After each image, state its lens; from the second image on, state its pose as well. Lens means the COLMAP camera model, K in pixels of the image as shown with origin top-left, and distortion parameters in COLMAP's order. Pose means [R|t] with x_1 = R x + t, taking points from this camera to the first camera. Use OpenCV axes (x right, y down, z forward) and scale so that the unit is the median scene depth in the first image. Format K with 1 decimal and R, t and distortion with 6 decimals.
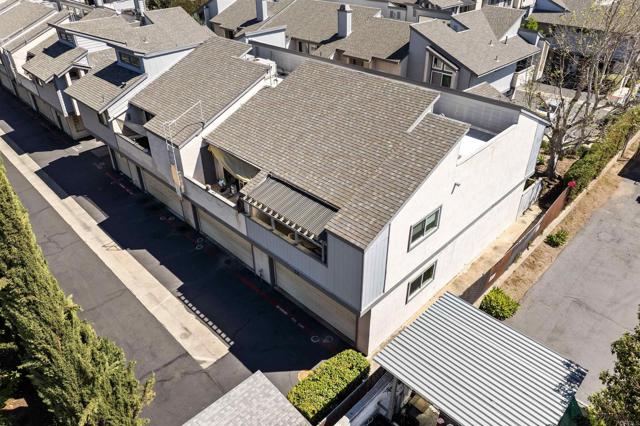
lens RADIAL K [[445.0, 0, 320.0], [0, 445.0, 213.0], [0, 0, 1]] dist [-0.035842, 0.001097]
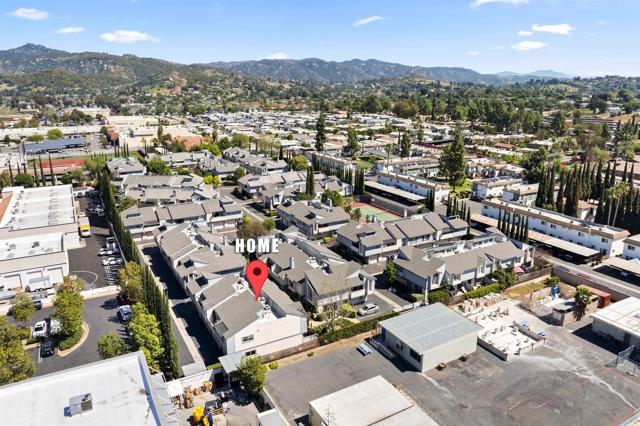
lens RADIAL K [[445.0, 0, 320.0], [0, 445.0, 213.0], [0, 0, 1]] dist [-0.035842, 0.001097]
pose [[0.962939, 0.077041, -0.258483, 1.213577], [-0.149703, 0.949835, -0.274597, -0.033324], [0.224361, 0.303116, 0.926166, -2.025956]]
